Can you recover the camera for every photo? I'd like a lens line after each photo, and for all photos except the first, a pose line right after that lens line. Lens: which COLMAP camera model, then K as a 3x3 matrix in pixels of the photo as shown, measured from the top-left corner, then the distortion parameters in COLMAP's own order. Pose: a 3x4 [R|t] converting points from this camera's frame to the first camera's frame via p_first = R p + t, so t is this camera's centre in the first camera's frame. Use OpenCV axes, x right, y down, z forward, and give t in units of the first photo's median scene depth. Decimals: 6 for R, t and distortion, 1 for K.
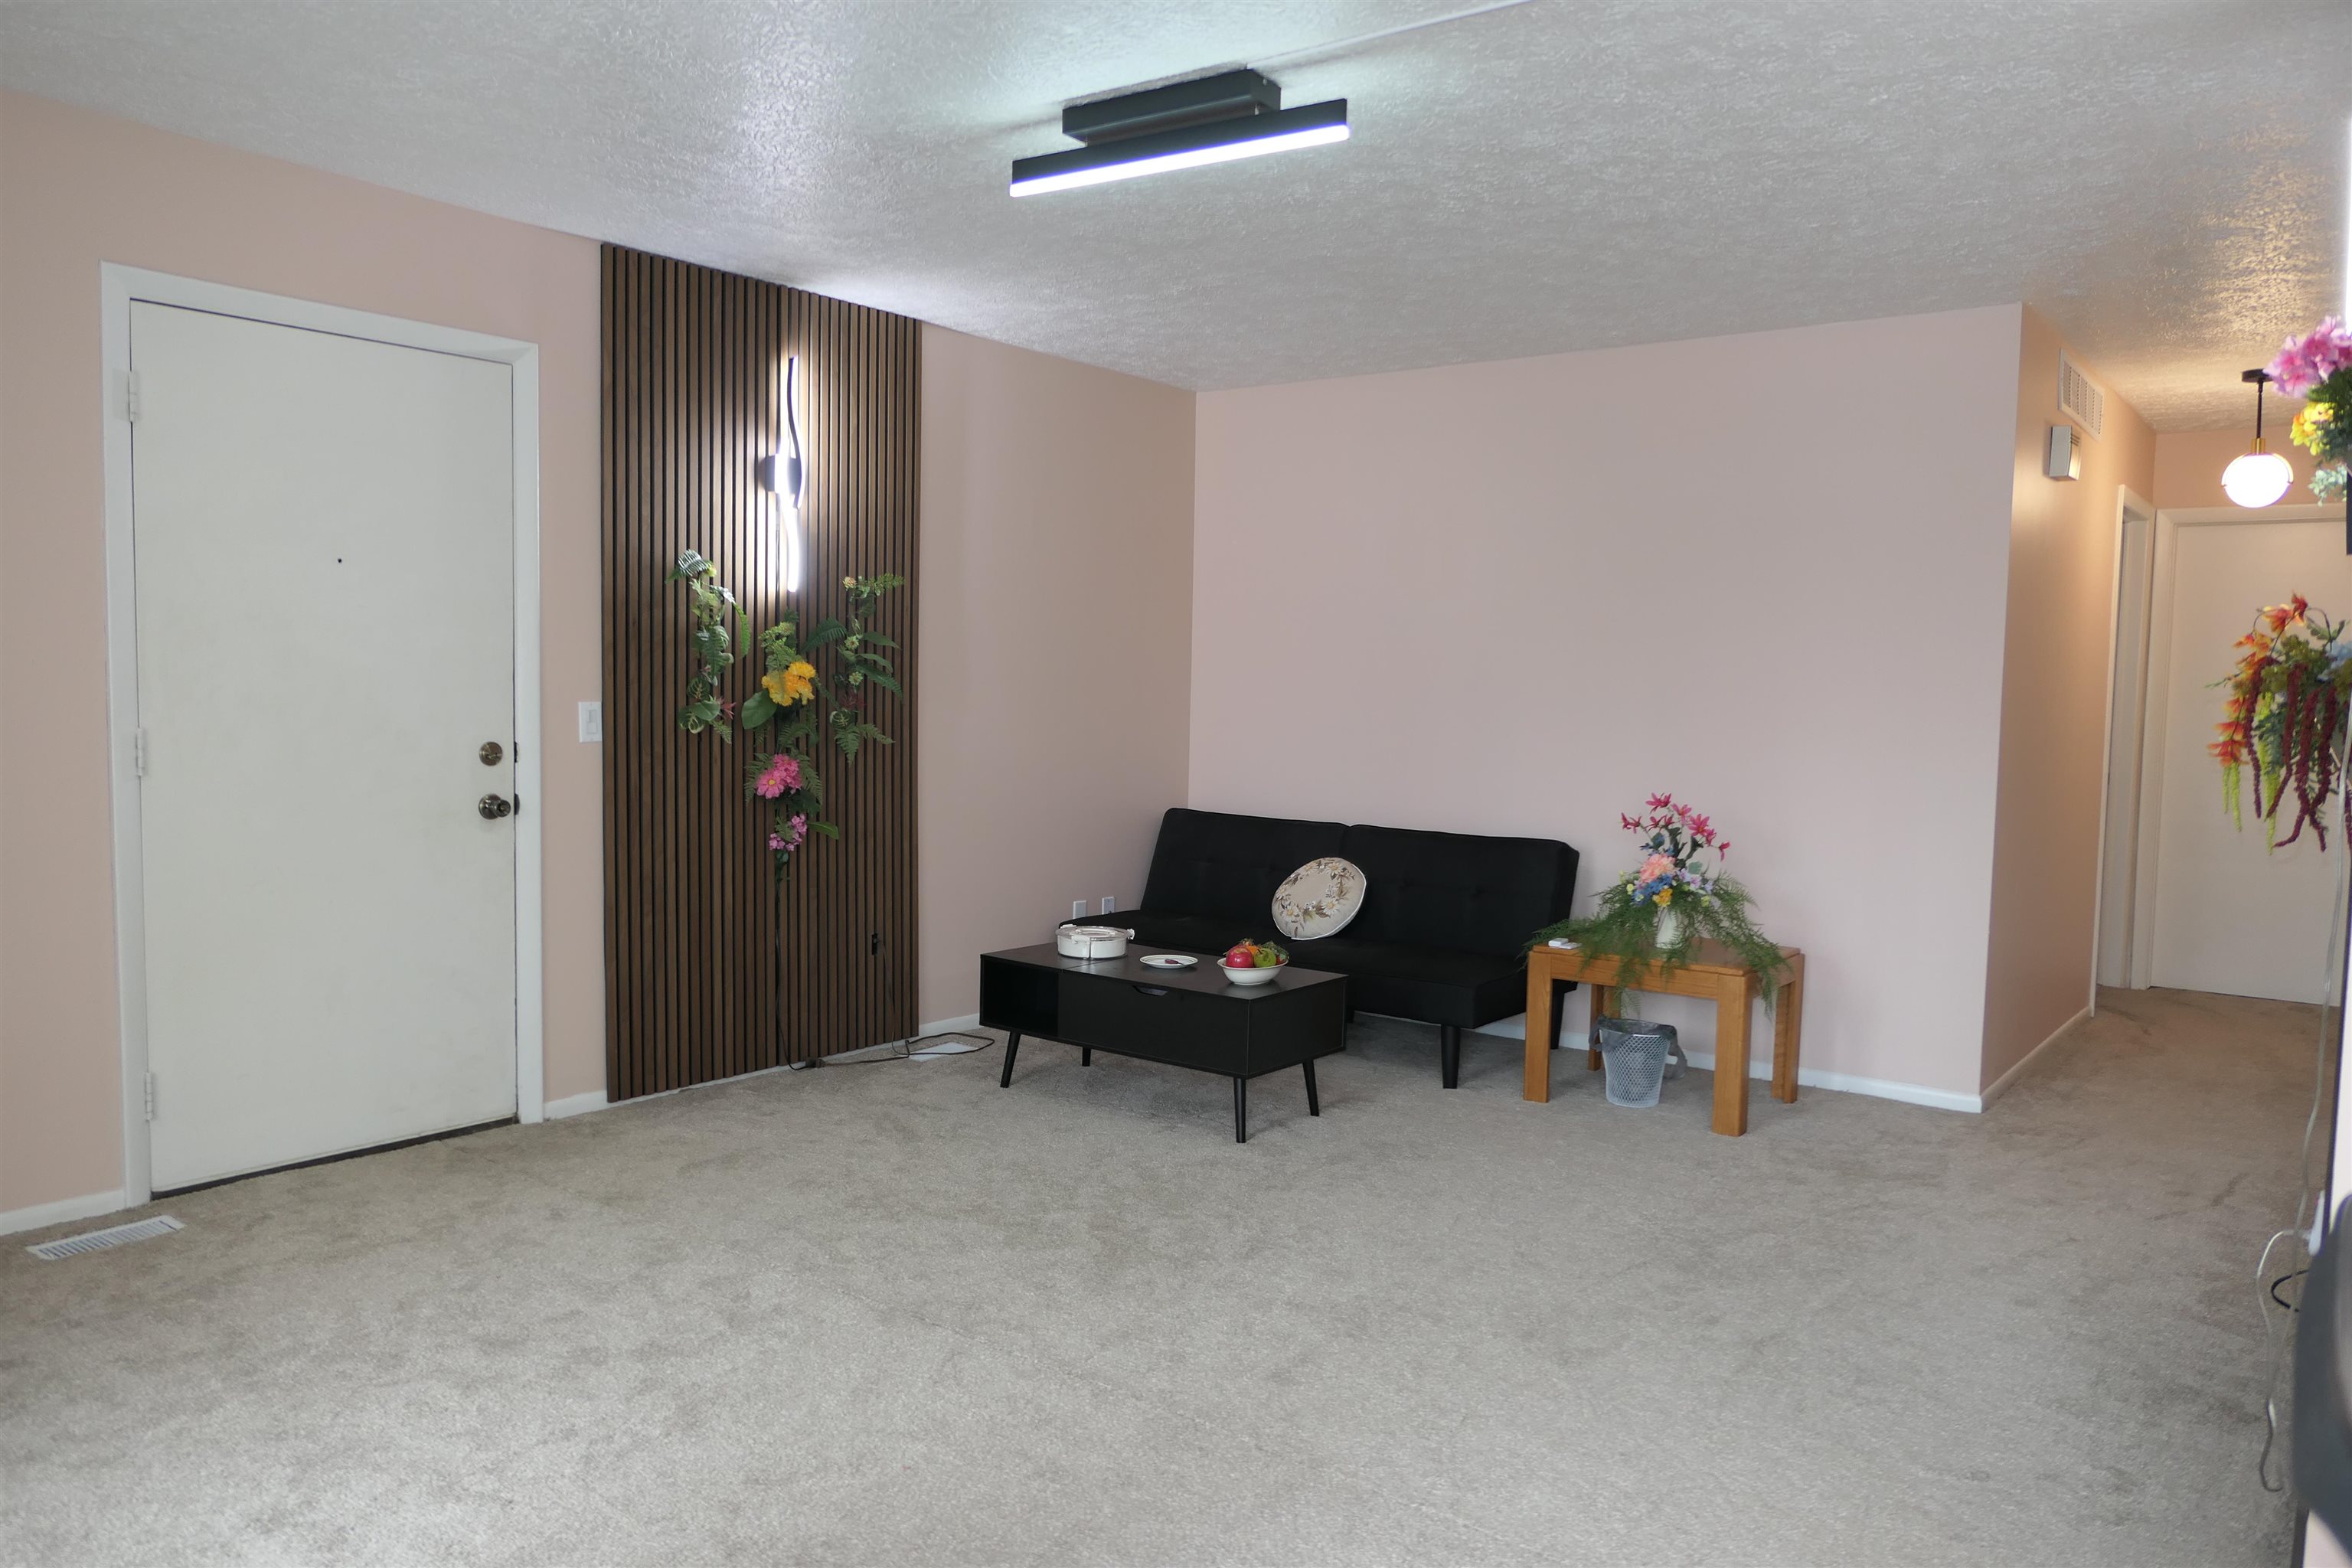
lens RADIAL K [[1659.4, 0, 1173.7], [0, 1659.4, 785.6], [0, 0, 1]] dist [-0.004809, 0.002766]
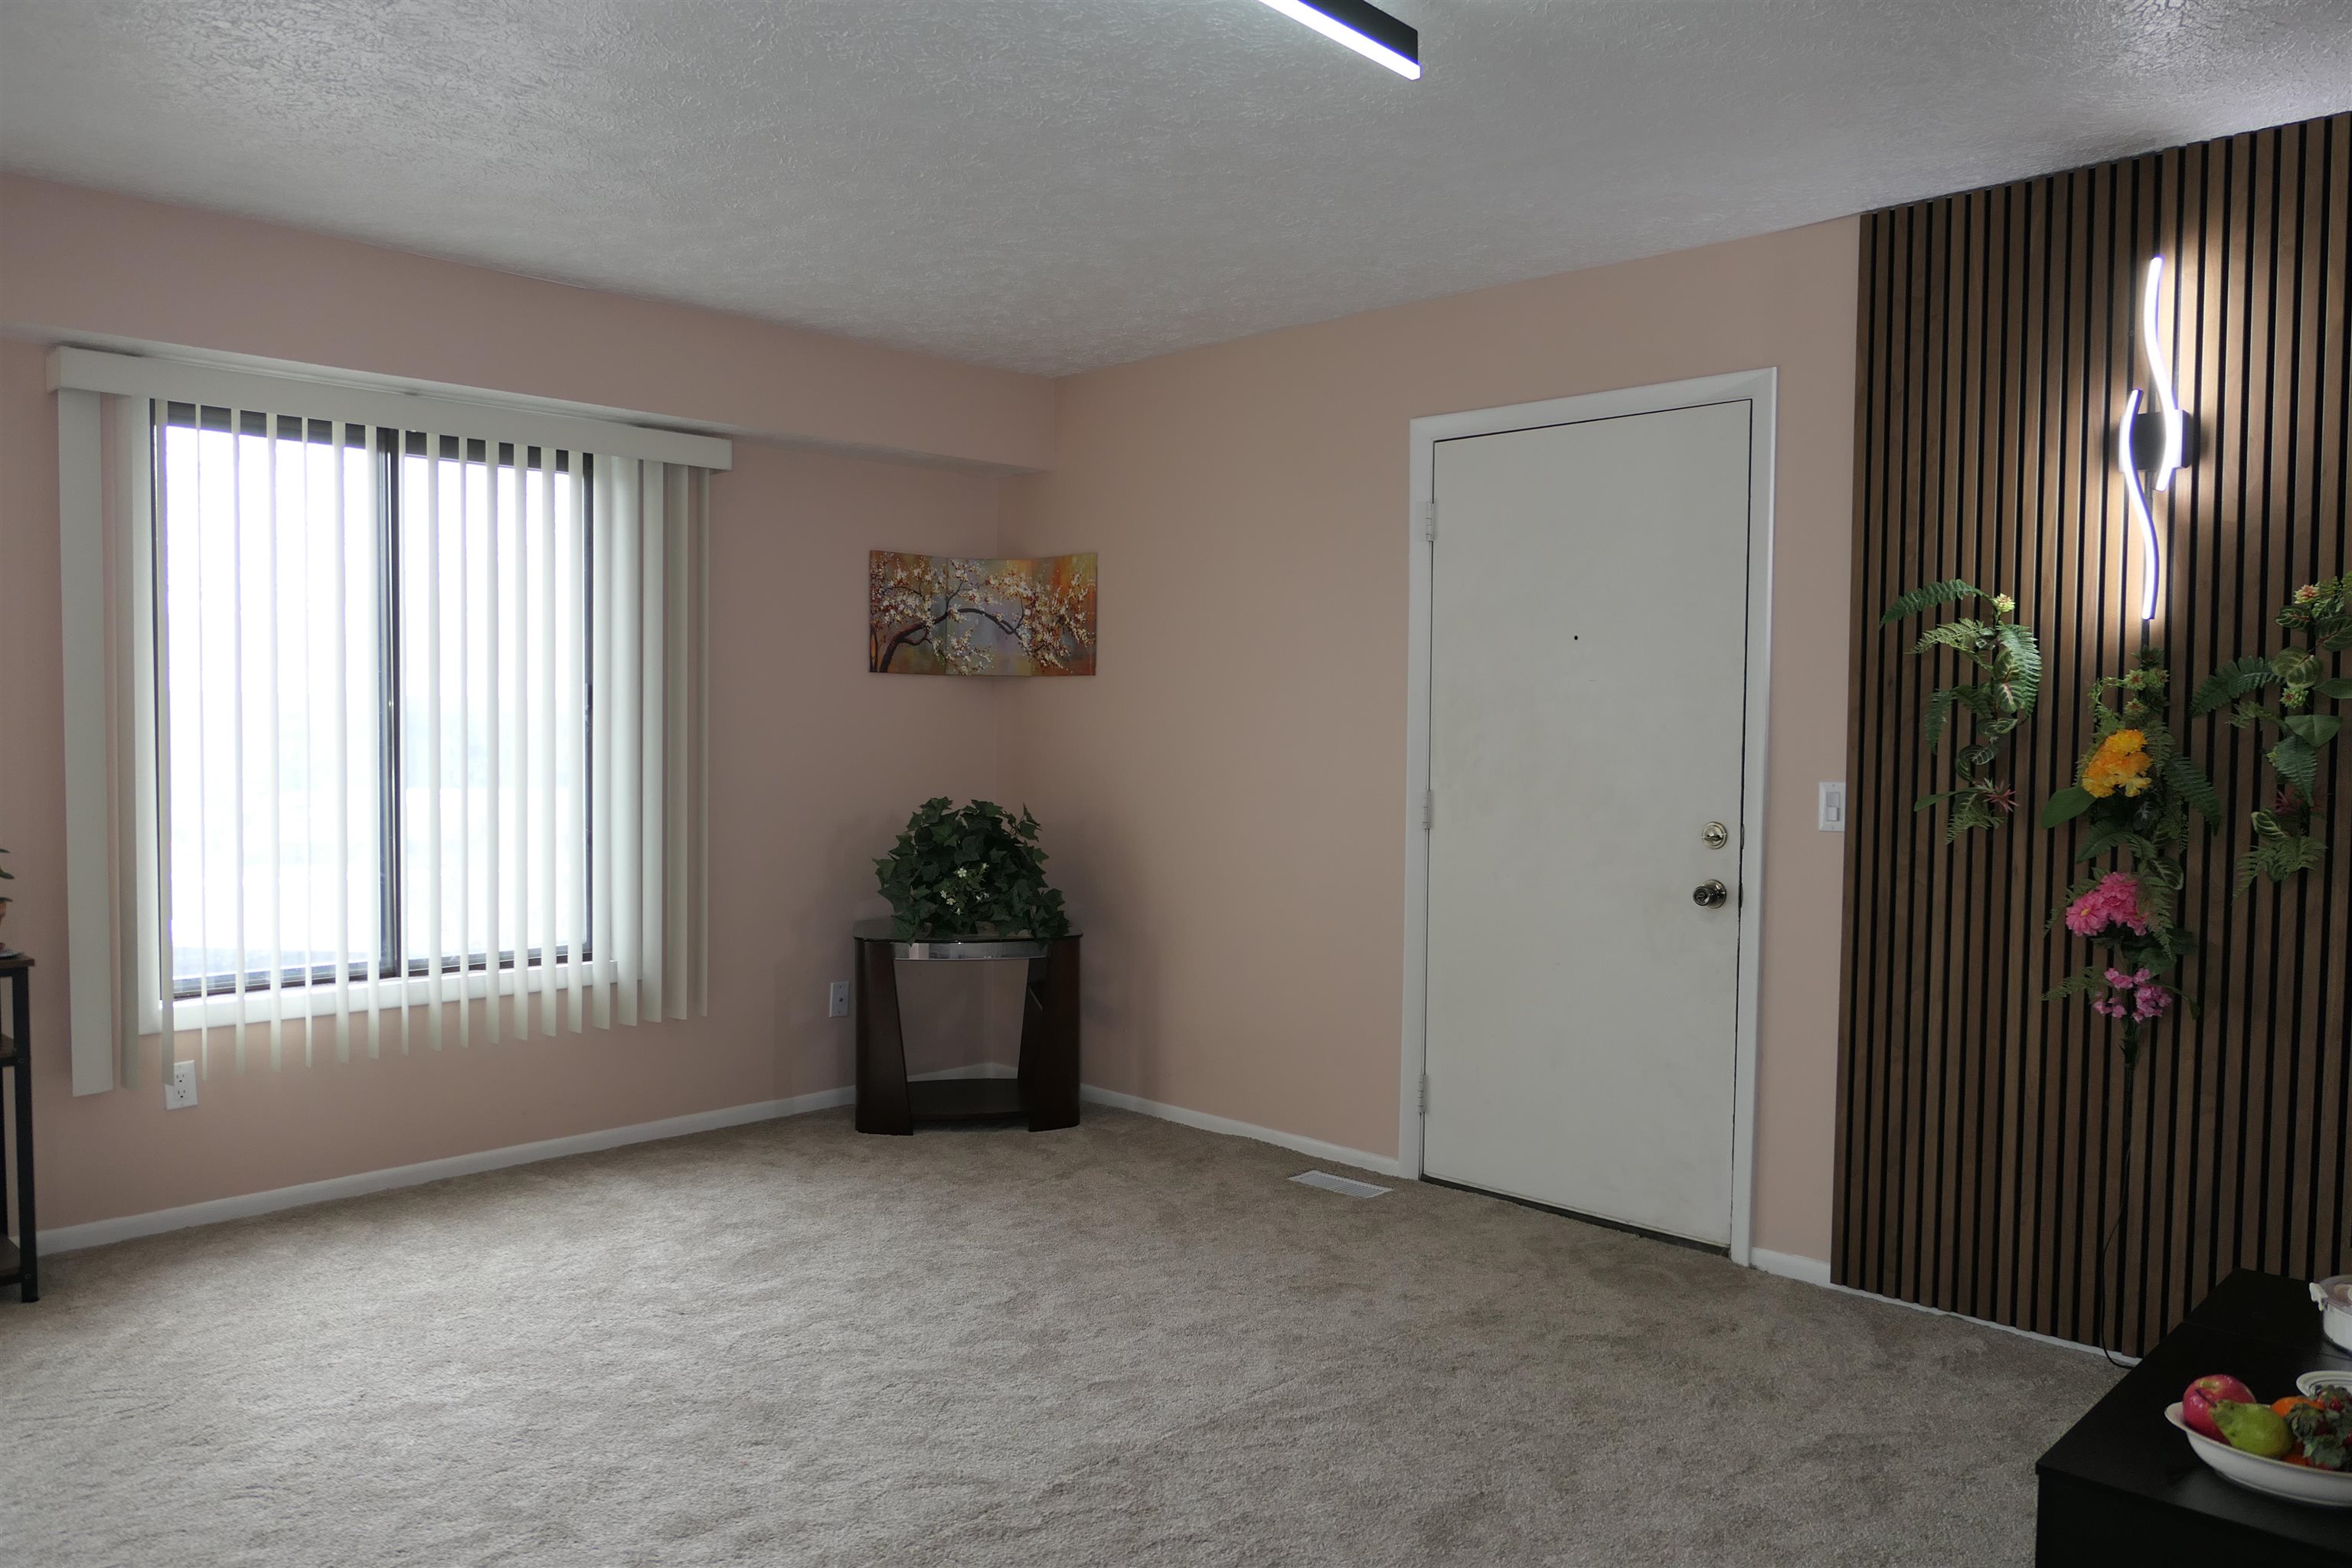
lens RADIAL K [[1659.4, 0, 1172.3], [0, 1659.4, 786.7], [0, 0, 1]] dist [-0.004809, 0.002766]
pose [[-0.116844, 0.019658, -0.992956, 0.516556], [-0.075735, 0.996716, 0.028644, -0.048802], [0.990258, 0.078548, -0.114971, 0.804596]]
